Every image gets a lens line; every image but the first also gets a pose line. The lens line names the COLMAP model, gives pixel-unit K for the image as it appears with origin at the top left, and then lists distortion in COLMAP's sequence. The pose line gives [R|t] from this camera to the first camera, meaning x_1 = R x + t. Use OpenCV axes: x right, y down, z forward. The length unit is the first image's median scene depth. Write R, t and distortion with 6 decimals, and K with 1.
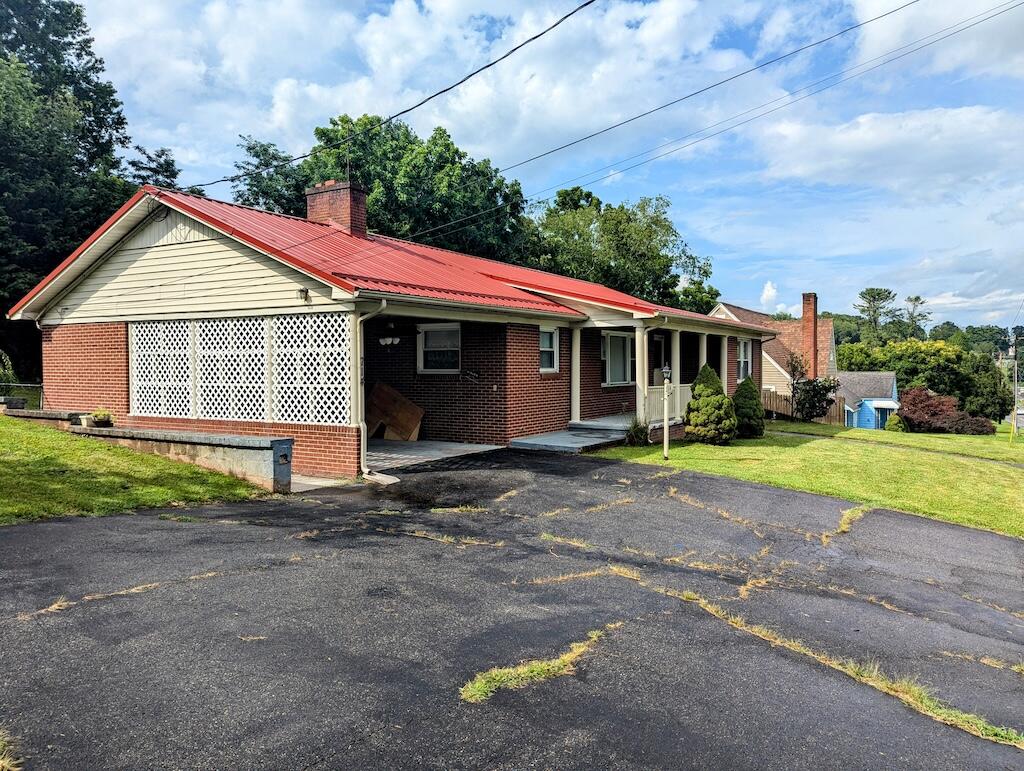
lens RADIAL K [[741.6, 0, 516.2], [0, 741.6, 379.7], [0, 0, 1]] dist [0.073774, -0.036315]
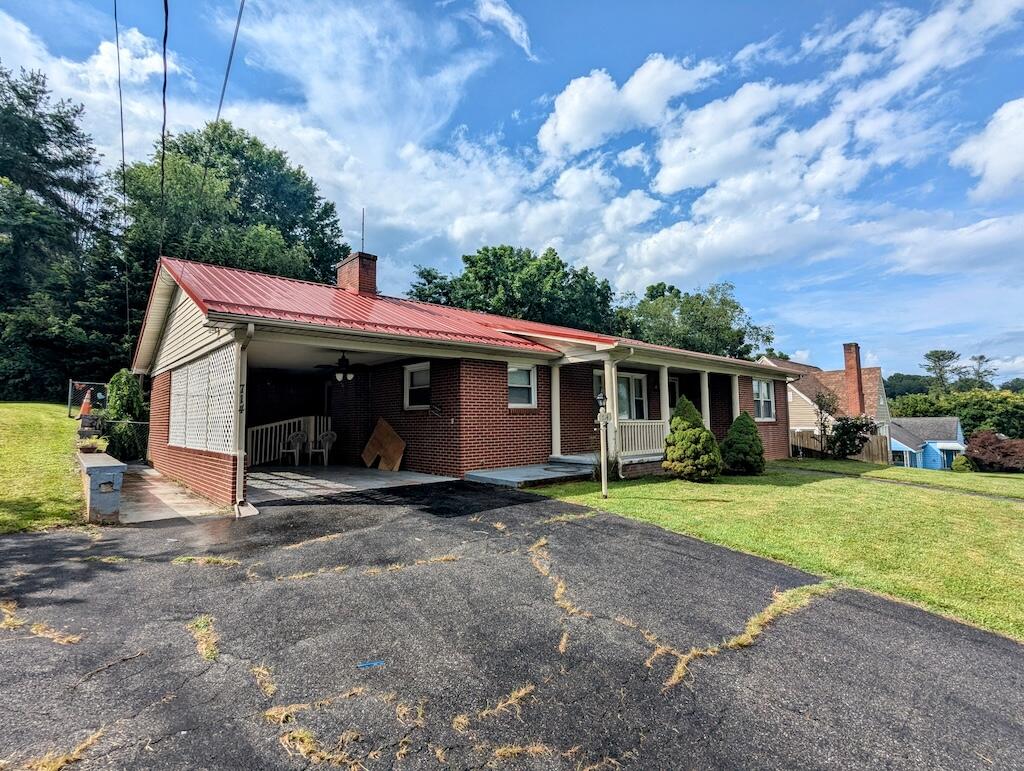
lens RADIAL K [[488.5, 0, 509.7], [0, 488.5, 383.0], [0, 0, 1]] dist [-0.001887, 0.007779]
pose [[0.958344, -0.032219, -0.283795, 0.111693], [0.004526, 0.995205, -0.097703, 0.011455], [0.285582, 0.092348, 0.953894, 0.169056]]
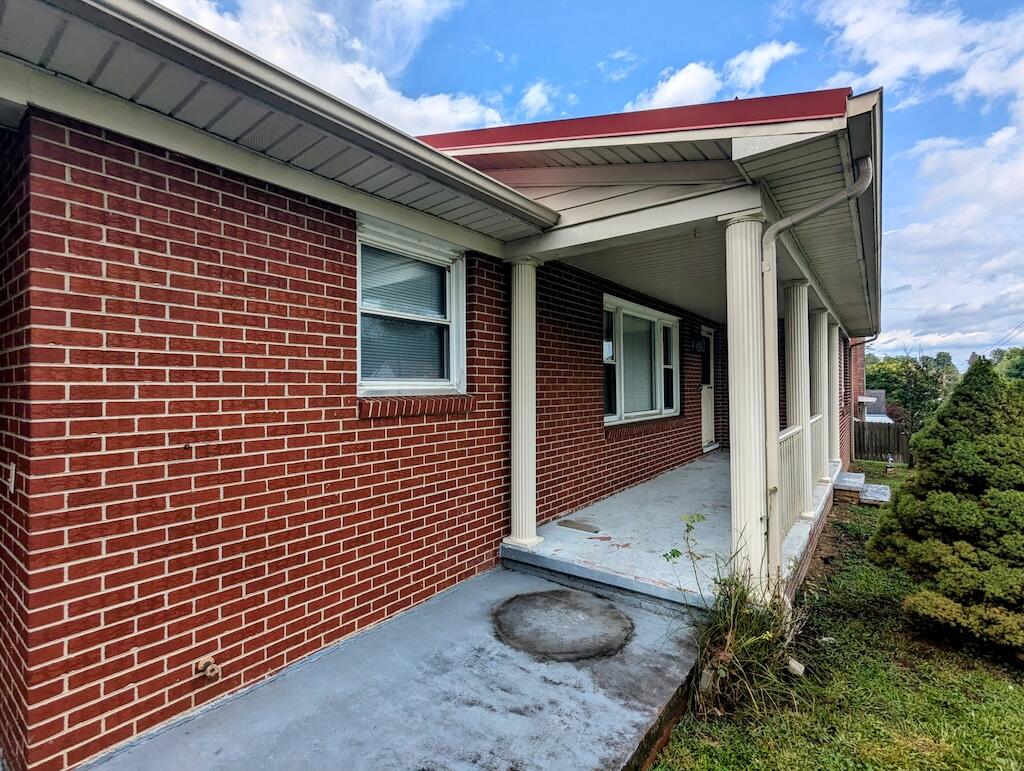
lens RADIAL K [[488.5, 0, 509.7], [0, 488.5, 383.0], [0, 0, 1]] dist [-0.001887, 0.007779]
pose [[0.995365, -0.003792, -0.096092, 0.049717], [0.001058, 0.999594, -0.028486, -0.004197], [0.096161, 0.028253, 0.994965, 0.406445]]
